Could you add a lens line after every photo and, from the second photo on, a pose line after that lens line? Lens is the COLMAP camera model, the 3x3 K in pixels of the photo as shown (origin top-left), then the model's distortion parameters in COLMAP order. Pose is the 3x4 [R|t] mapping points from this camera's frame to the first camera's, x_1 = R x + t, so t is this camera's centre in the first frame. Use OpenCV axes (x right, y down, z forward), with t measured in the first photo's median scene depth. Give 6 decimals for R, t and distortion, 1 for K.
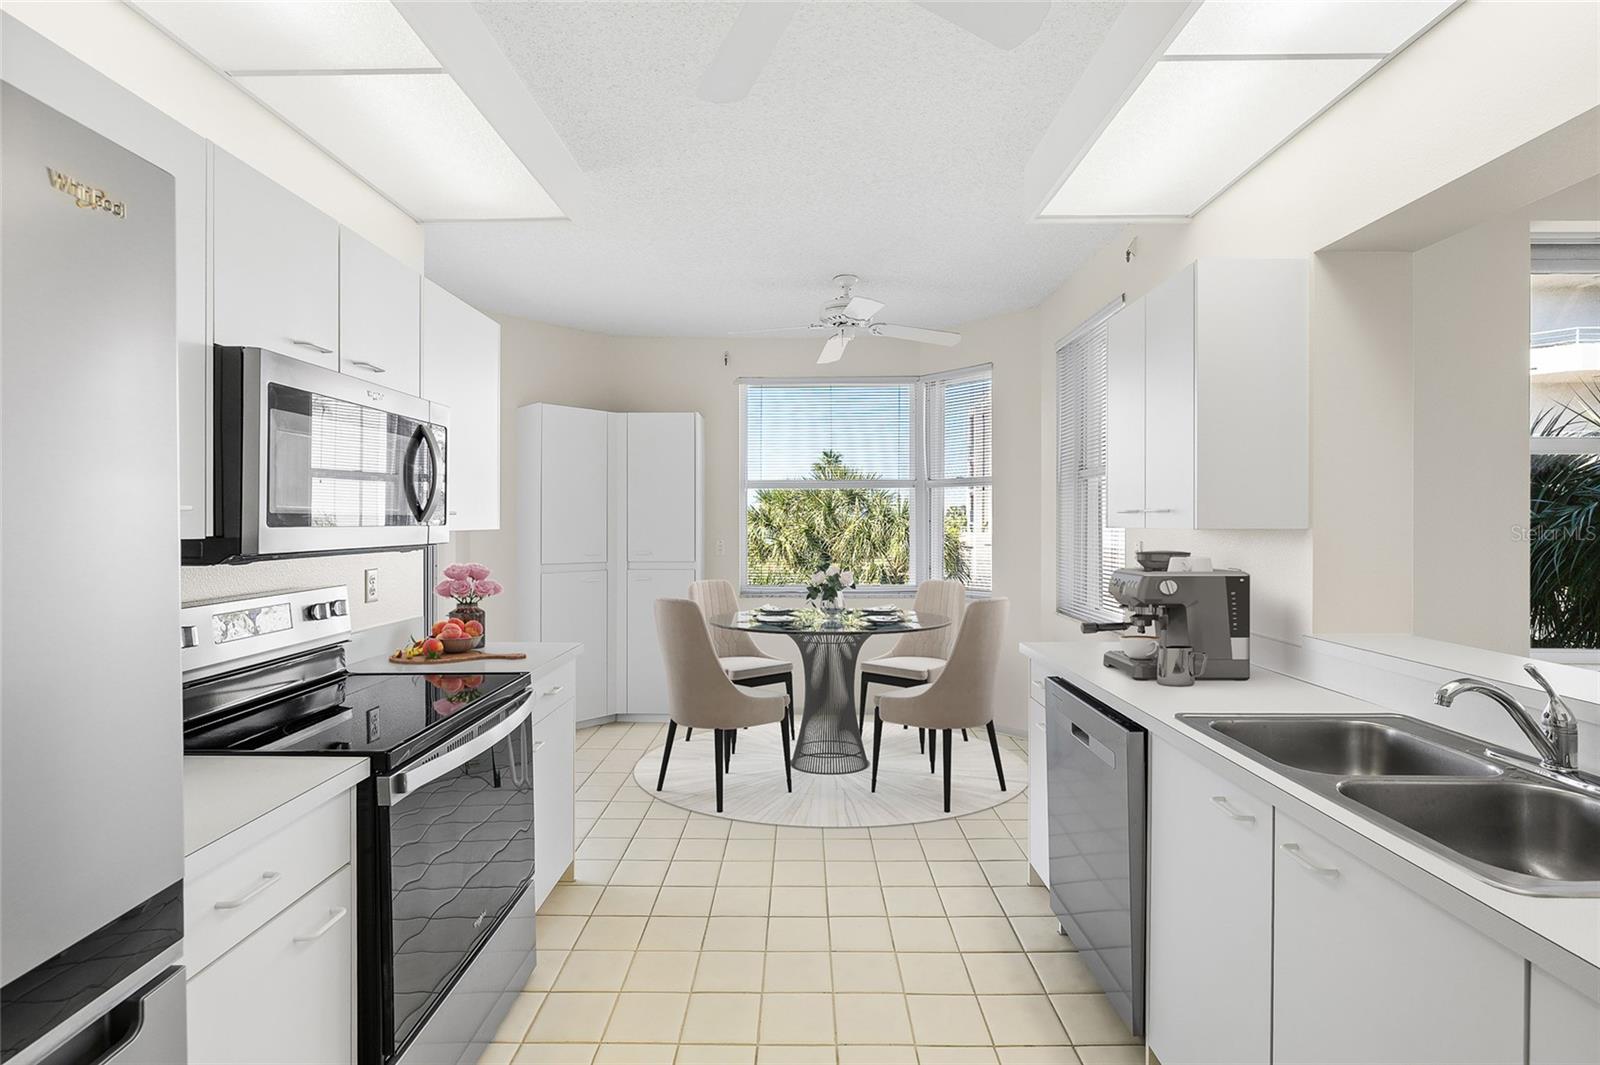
lens RADIAL K [[717.7, 0, 798.6], [0, 717.7, 524.2], [0, 0, 1]] dist [-0.007906, 0.002758]
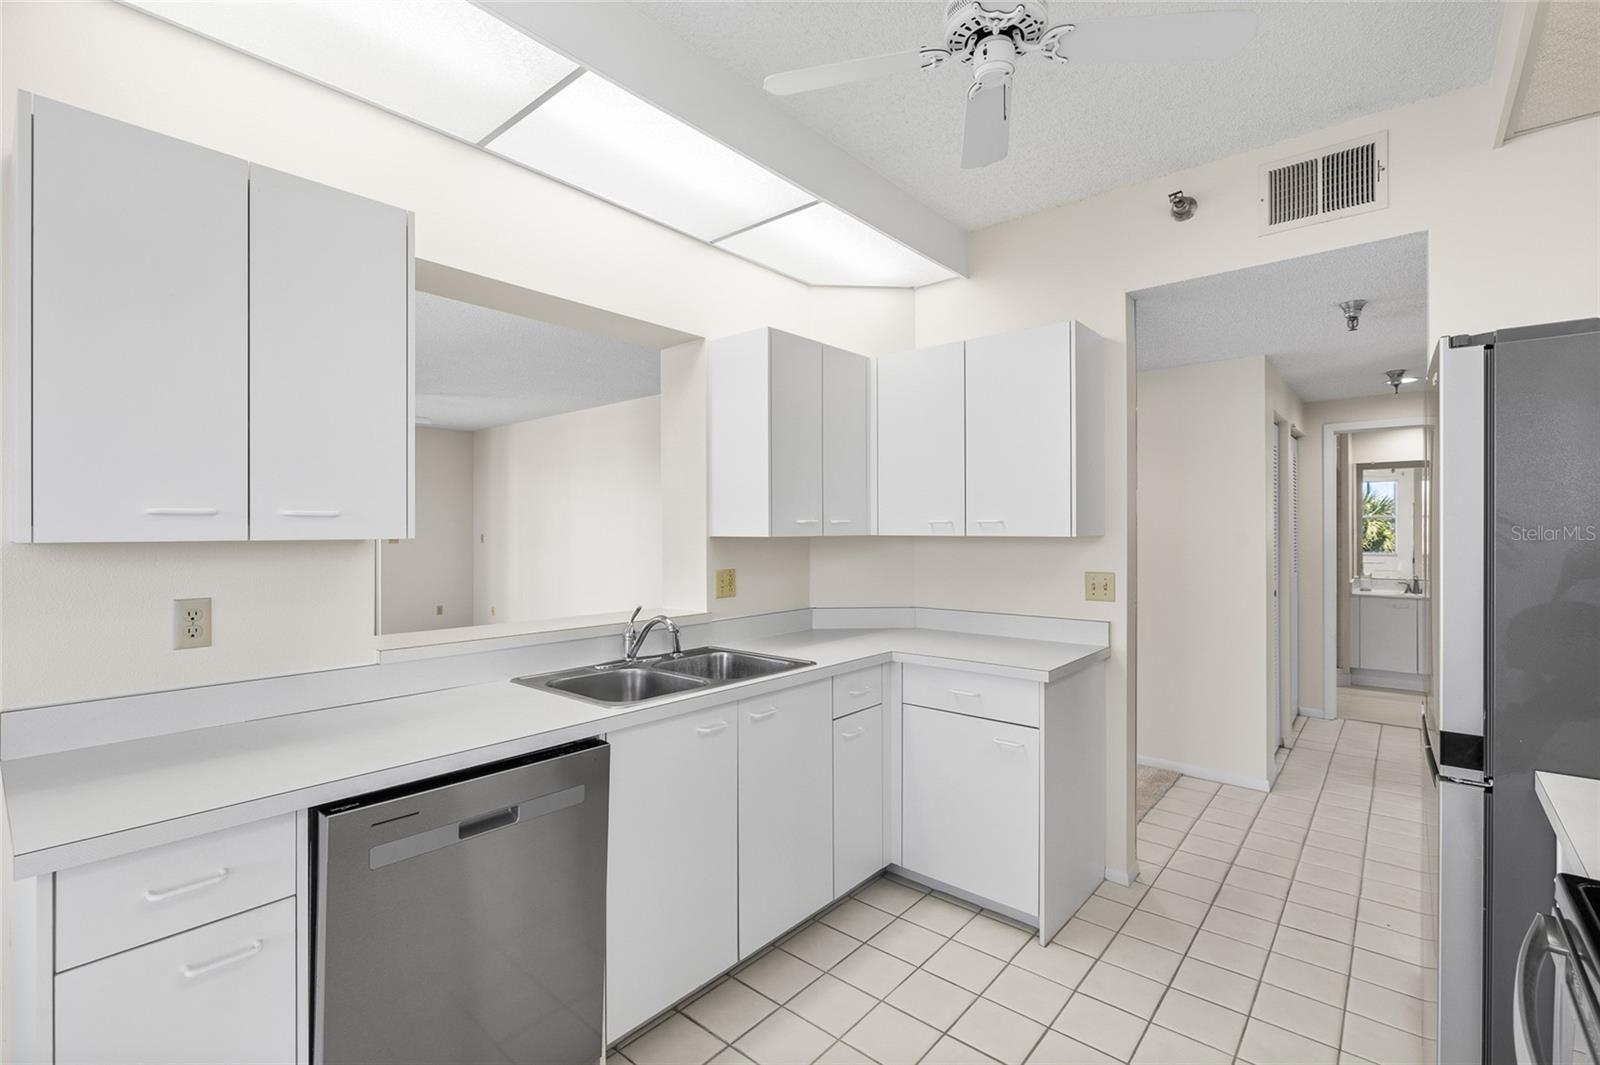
lens RADIAL K [[717.7, 0, 794.6], [0, 717.7, 530.2], [0, 0, 1]] dist [-0.007906, 0.002758]
pose [[-0.765364, -0.003188, 0.643589, -0.262320], [0.001066, 0.999980, 0.006221, -0.007769], [-0.643596, 0.005448, -0.765346, 1.140956]]
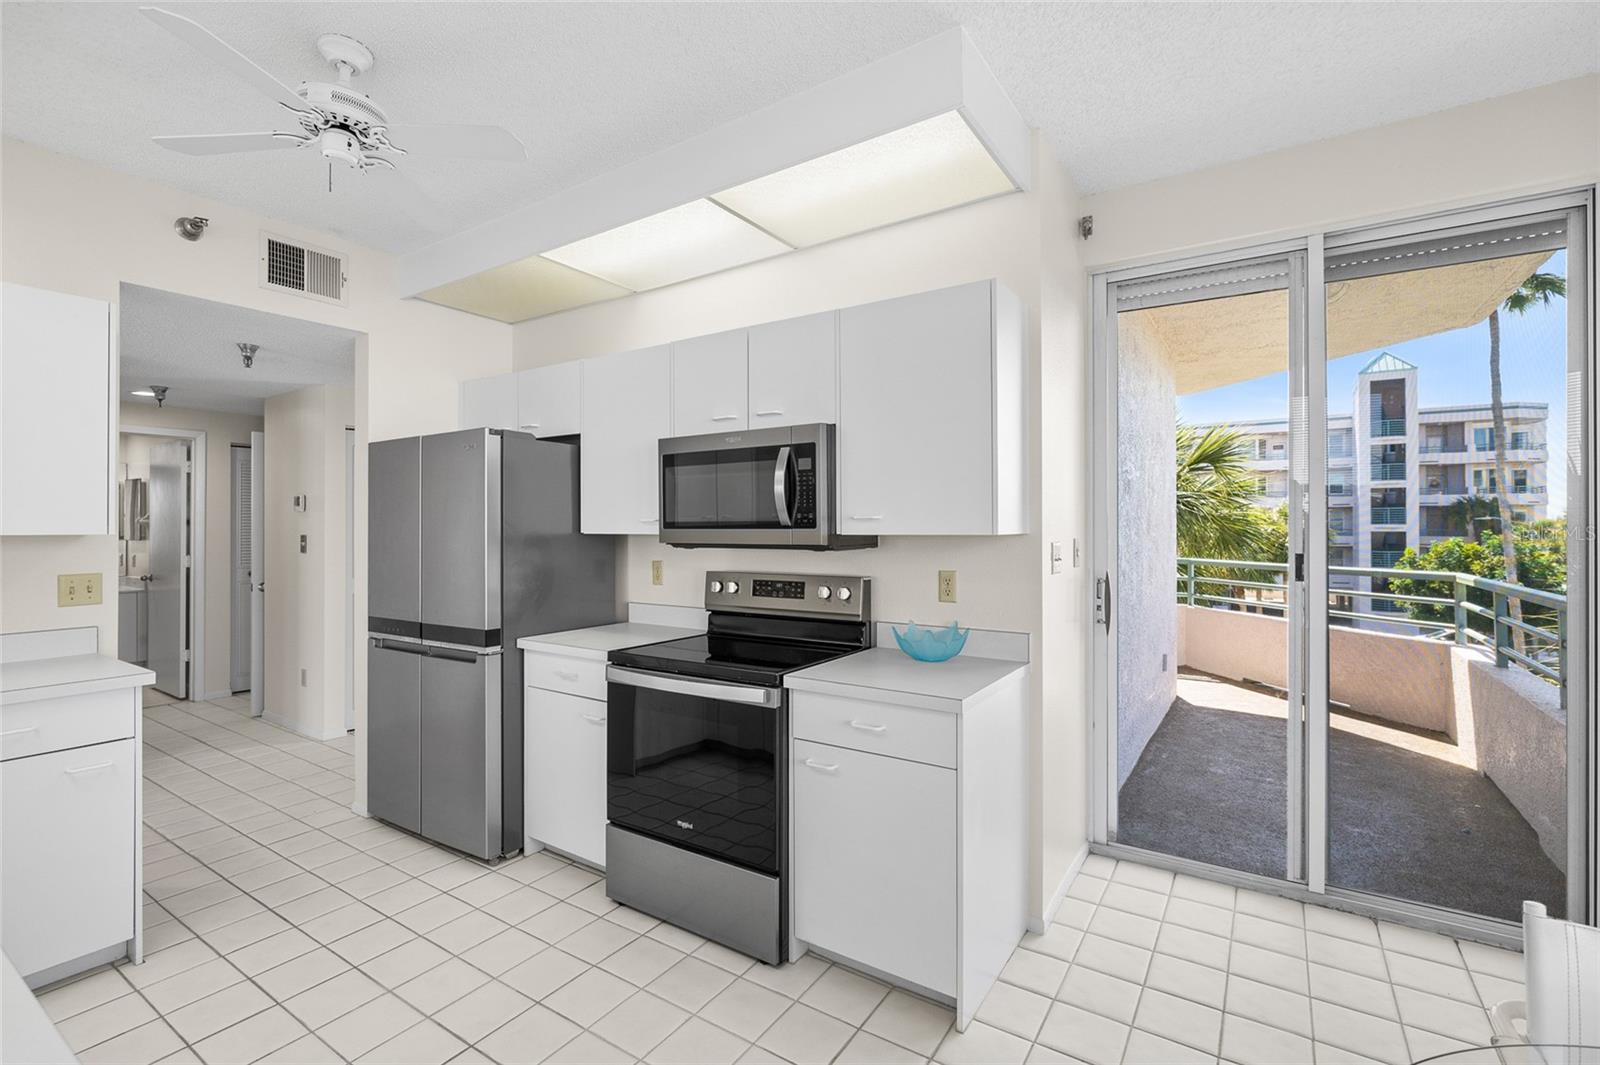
lens RADIAL K [[717.7, 0, 796.4], [0, 717.7, 525.7], [0, 0, 1]] dist [-0.007906, 0.002758]
pose [[-0.549933, -0.000398, -0.835208, 0.410236], [-0.001981, 0.999998, 0.000827, -0.006833], [0.835206, 0.002110, -0.549933, 1.399659]]
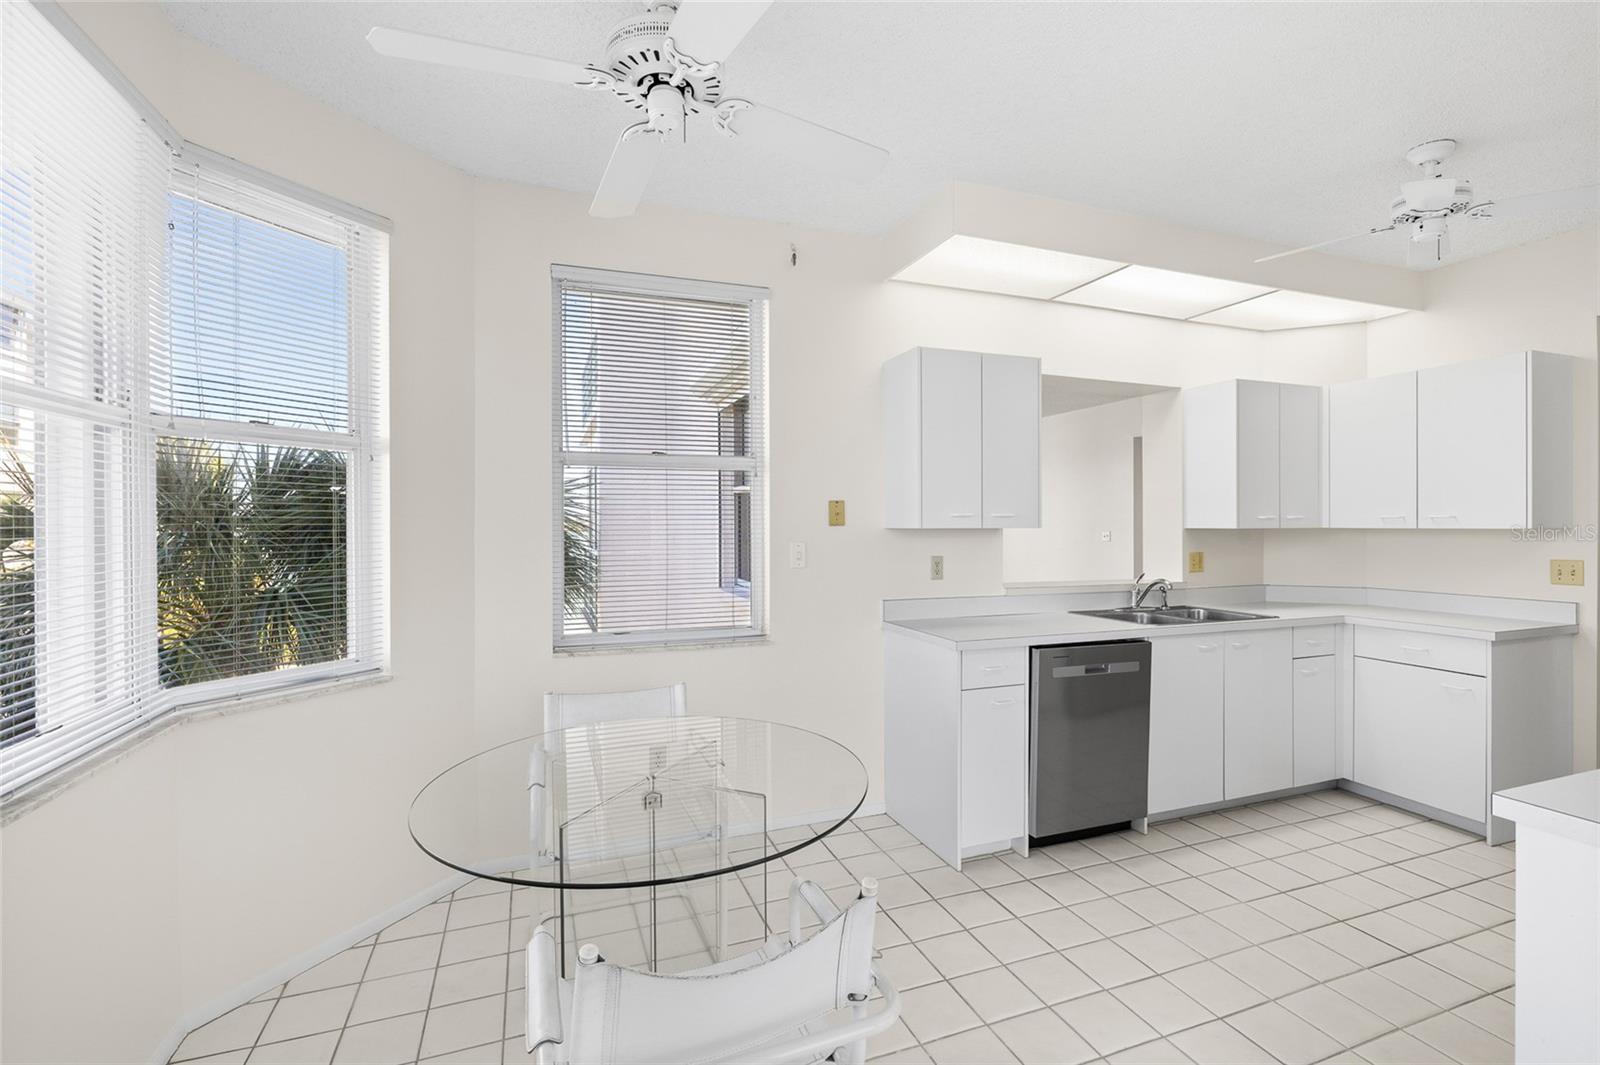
lens RADIAL K [[717.7, 0, 805.1], [0, 717.7, 527.7], [0, 0, 1]] dist [-0.007906, 0.002758]
pose [[-0.362764, -0.005410, 0.931865, -0.623176], [0.003421, 0.999969, 0.007137, -0.006352], [-0.931875, 0.005777, -0.362734, 1.749096]]
